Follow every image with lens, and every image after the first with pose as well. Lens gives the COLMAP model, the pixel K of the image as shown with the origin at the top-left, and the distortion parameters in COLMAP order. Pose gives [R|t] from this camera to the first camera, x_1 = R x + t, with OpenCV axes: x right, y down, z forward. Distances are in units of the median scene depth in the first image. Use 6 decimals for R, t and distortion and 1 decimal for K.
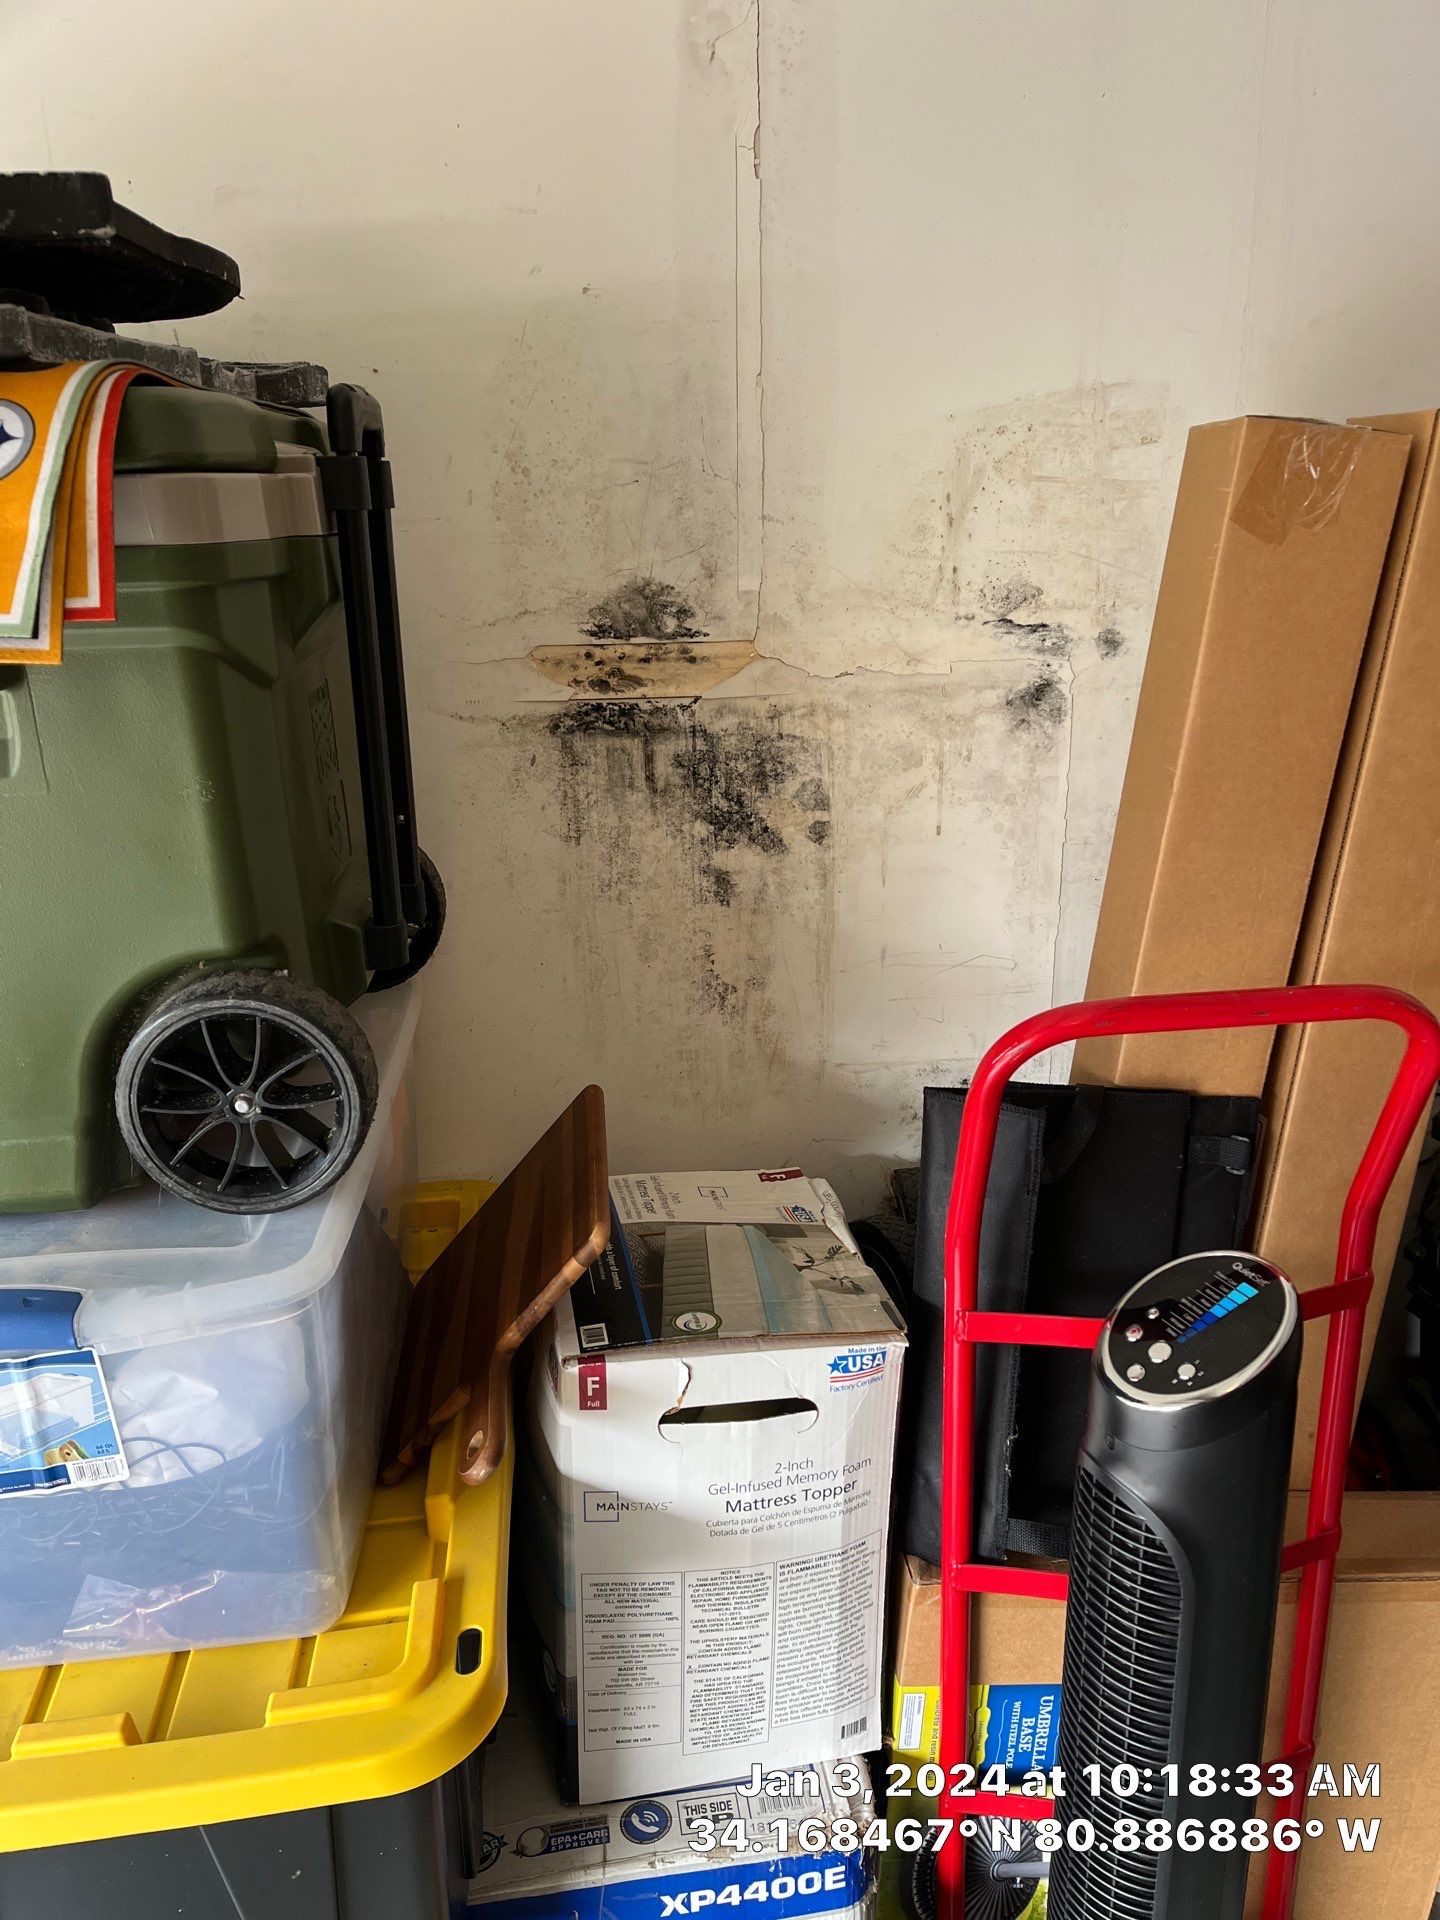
lens RADIAL K [[1444.9, 0, 738.7], [0, 1444.9, 958.2], [0, 0, 1]] dist [0.048044, -0.036379]
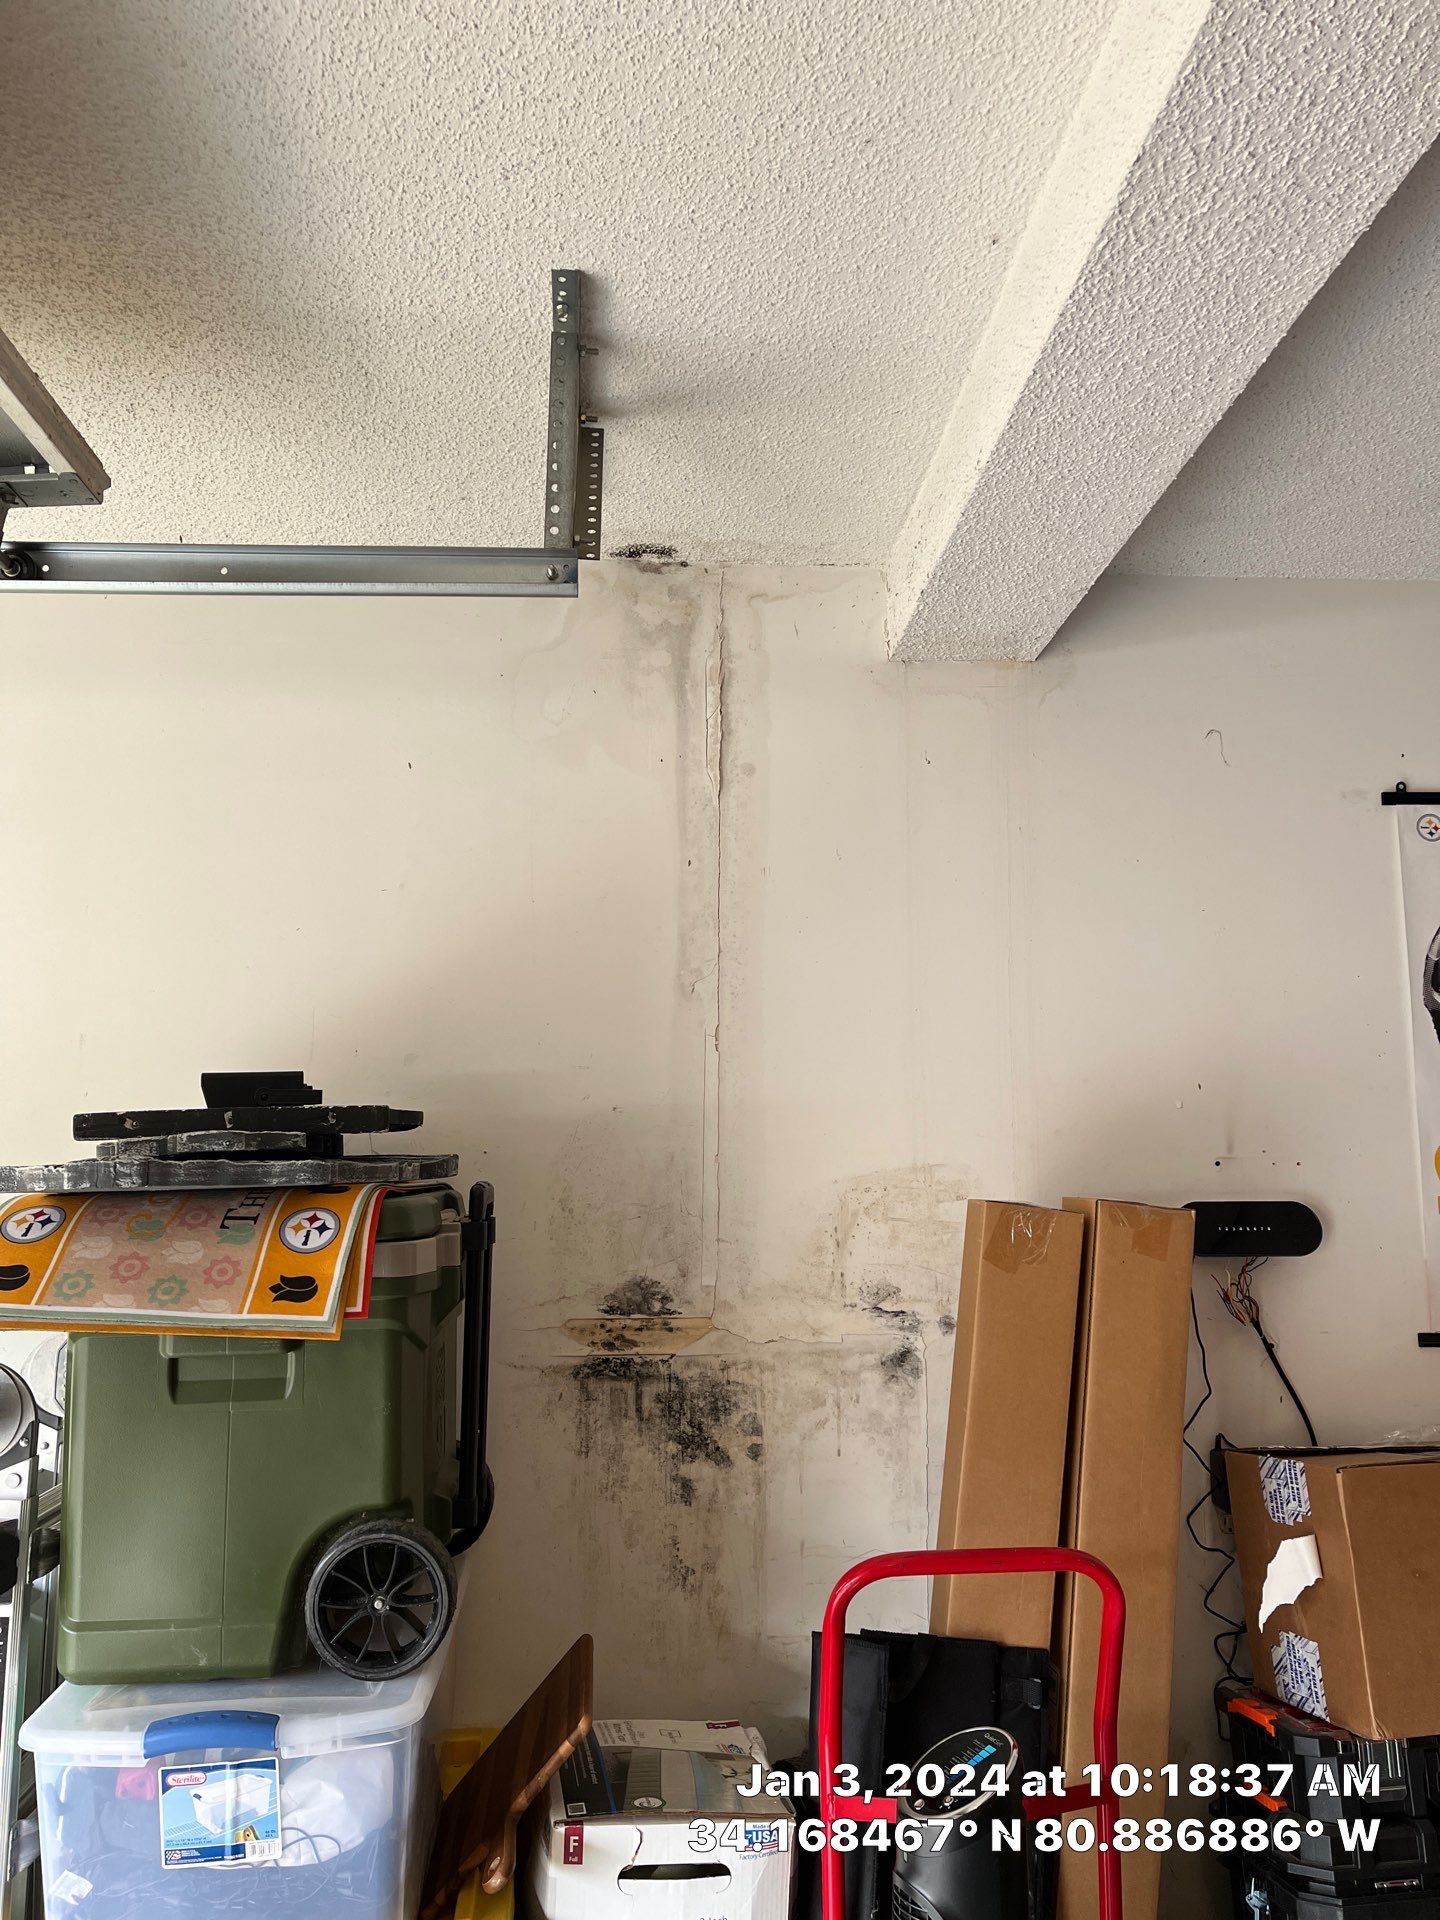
lens RADIAL K [[1472.5, 0, 740.5], [0, 1472.5, 958.3], [0, 0, 1]] dist [0.024750, -0.031332]
pose [[0.999736, 0.016209, -0.016264, 0.066365], [-0.021523, 0.908249, -0.417876, 0.093244], [0.007998, 0.418116, 0.908359, -0.623610]]
